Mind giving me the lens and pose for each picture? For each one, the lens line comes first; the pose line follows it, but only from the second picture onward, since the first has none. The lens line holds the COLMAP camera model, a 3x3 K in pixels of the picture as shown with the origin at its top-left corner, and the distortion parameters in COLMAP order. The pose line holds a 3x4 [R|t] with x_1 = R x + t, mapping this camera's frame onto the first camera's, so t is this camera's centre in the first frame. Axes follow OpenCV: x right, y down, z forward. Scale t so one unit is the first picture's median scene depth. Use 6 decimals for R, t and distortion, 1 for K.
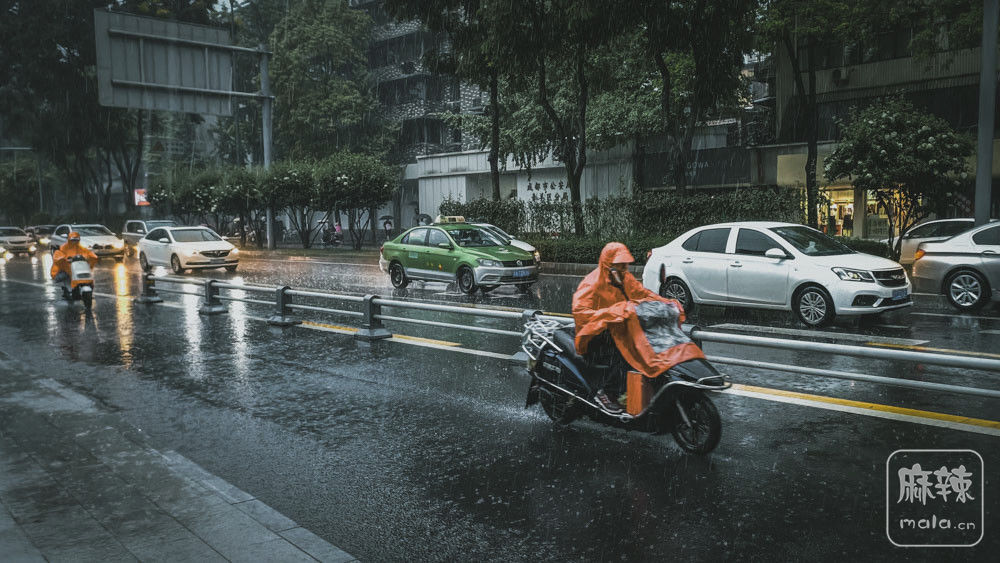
lens RADIAL K [[878.1, 0, 500.4], [0, 878.1, 282.2], [0, 0, 1]] dist [-0.001824, -0.008638]
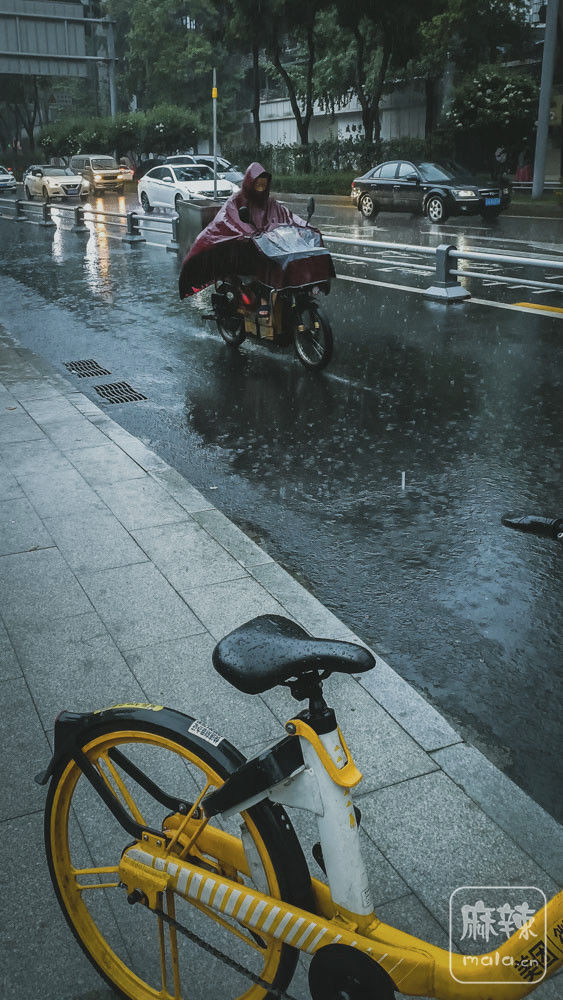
lens RADIAL K [[875.8, 0, 281.2], [0, 875.8, 485.8], [0, 0, 1]] dist [-0.009086, 0.010673]
pose [[0.972418, 0.076339, -0.220400, 0.299550], [-0.010470, 0.958258, 0.285713, 0.020510], [0.233011, -0.275525, 0.932626, -0.309915]]
